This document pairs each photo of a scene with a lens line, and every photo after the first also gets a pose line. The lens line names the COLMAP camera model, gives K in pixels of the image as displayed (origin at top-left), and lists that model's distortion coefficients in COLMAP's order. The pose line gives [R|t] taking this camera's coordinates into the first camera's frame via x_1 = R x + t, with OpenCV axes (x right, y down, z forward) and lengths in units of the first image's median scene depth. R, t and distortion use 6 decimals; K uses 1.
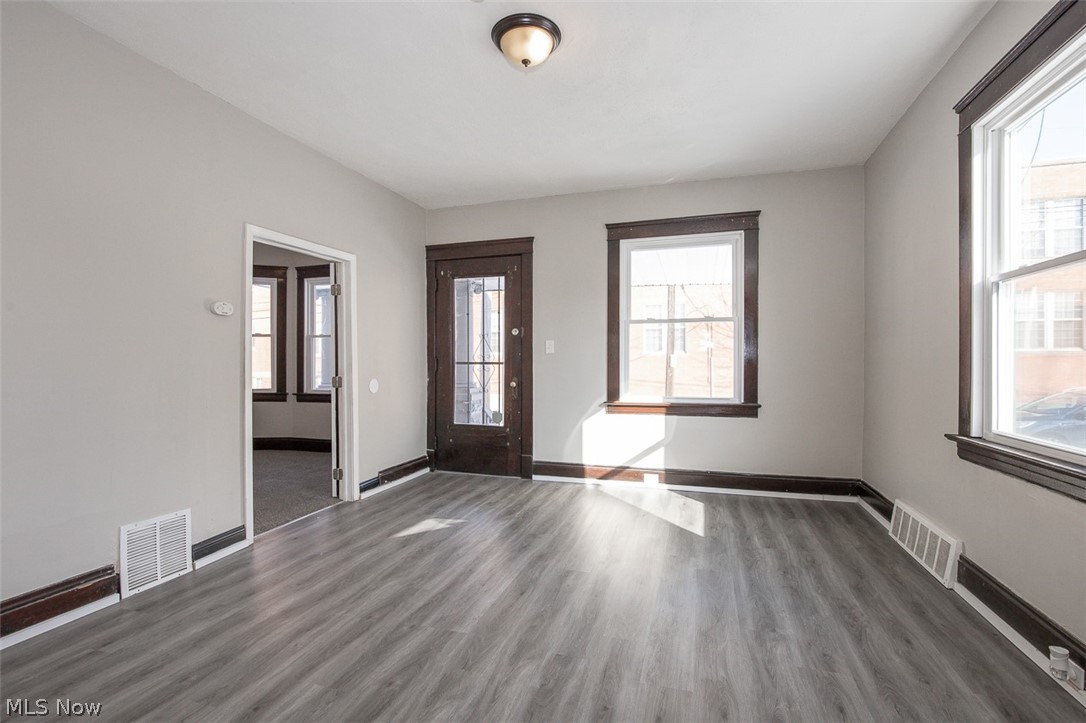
lens RADIAL K [[496.3, 0, 542.3], [0, 496.3, 366.8], [0, 0, 1]] dist [-0.001187, -0.000135]
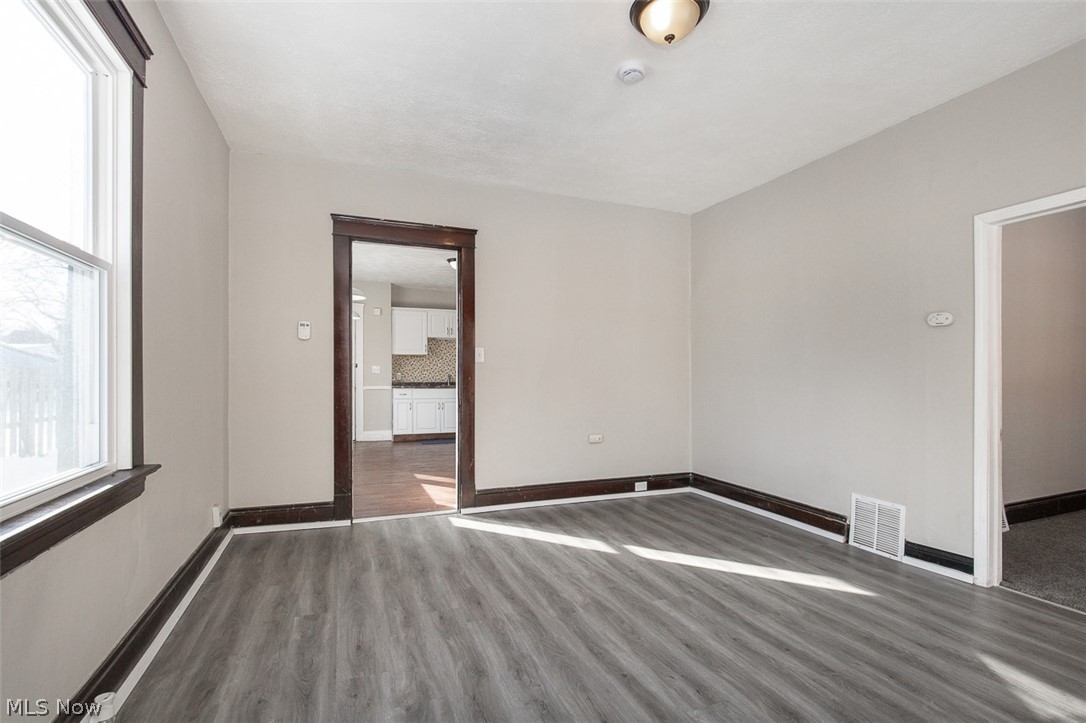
lens RADIAL K [[496.3, 0, 542.3], [0, 496.3, 366.8], [0, 0, 1]] dist [-0.001187, -0.000135]
pose [[-0.769441, -0.011876, -0.638607, 0.700929], [-0.008460, 0.999929, -0.008403, -0.010261], [0.638661, -0.001063, -0.769487, 1.503255]]
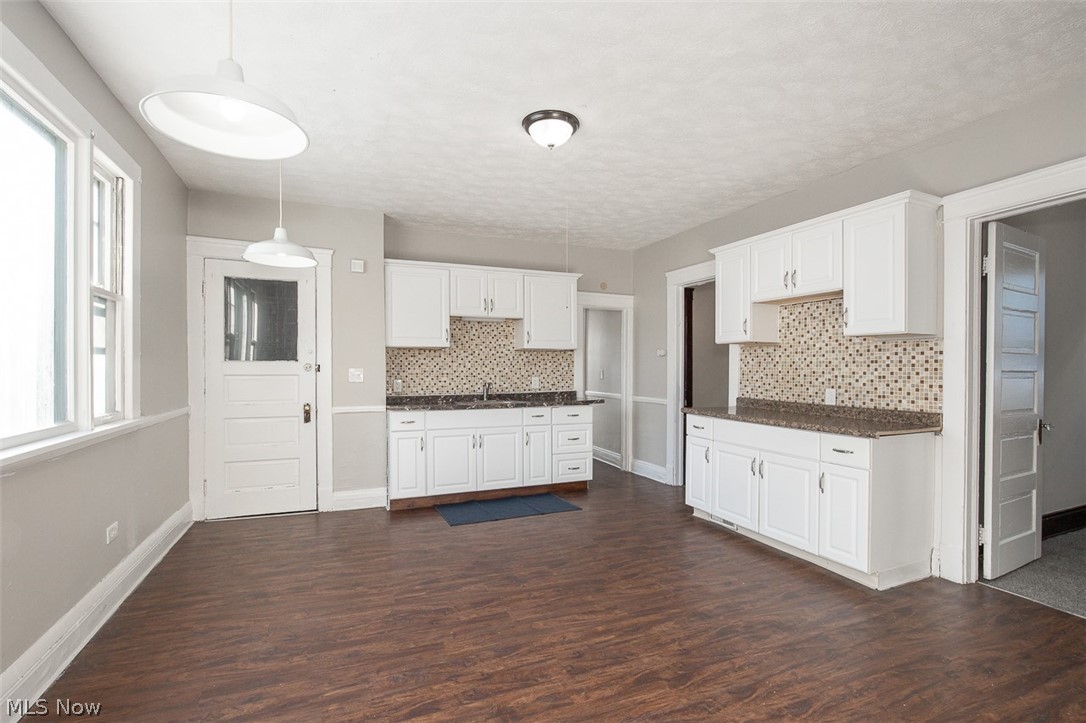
lens RADIAL K [[496.3, 0, 542.3], [0, 496.3, 366.8], [0, 0, 1]] dist [-0.001187, -0.000135]
pose [[-0.748356, -0.004854, -0.663280, 0.555098], [-0.009372, 0.999951, 0.003256, -0.020002], [0.663231, 0.008653, -0.748364, 1.130987]]
